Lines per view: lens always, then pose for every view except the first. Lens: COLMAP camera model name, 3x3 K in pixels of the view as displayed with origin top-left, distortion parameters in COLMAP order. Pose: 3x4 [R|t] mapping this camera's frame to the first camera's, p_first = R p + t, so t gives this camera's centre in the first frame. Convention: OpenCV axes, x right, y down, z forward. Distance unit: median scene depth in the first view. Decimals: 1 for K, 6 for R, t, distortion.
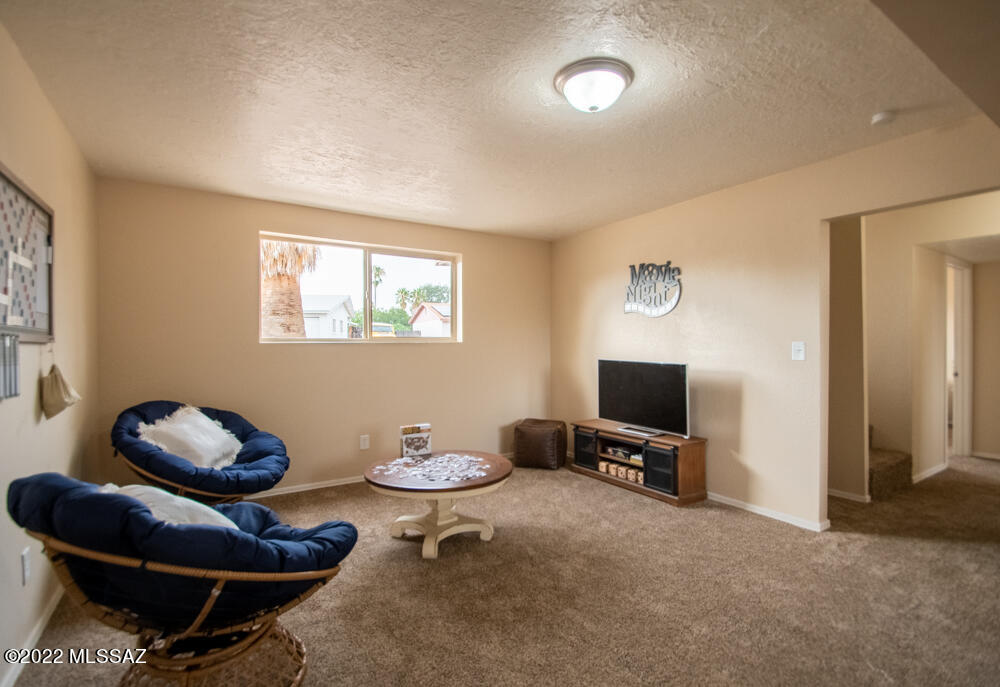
lens RADIAL K [[457.0, 0, 502.7], [0, 457.0, 342.6], [0, 0, 1]] dist [0.002980, -0.000932]
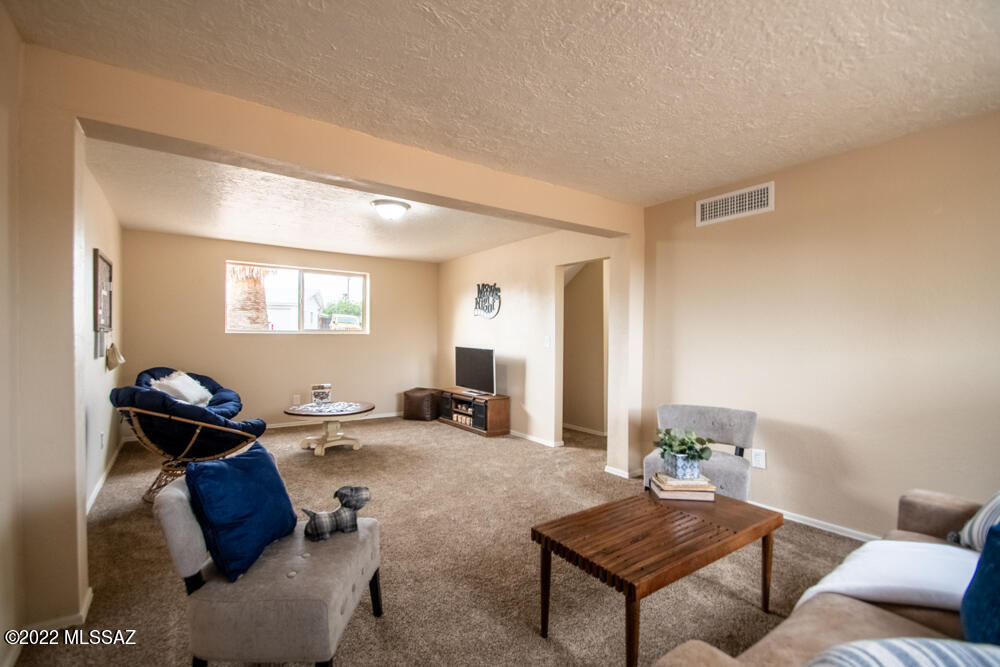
lens RADIAL K [[454.5, 0, 496.7], [0, 454.5, 337.8], [0, 0, 1]] dist [0.001250, -0.005273]
pose [[0.999493, 0.013309, 0.028907, 0.361611], [-0.013481, 0.999893, 0.005748, -0.002864], [-0.028828, -0.006135, 0.999566, -0.595414]]
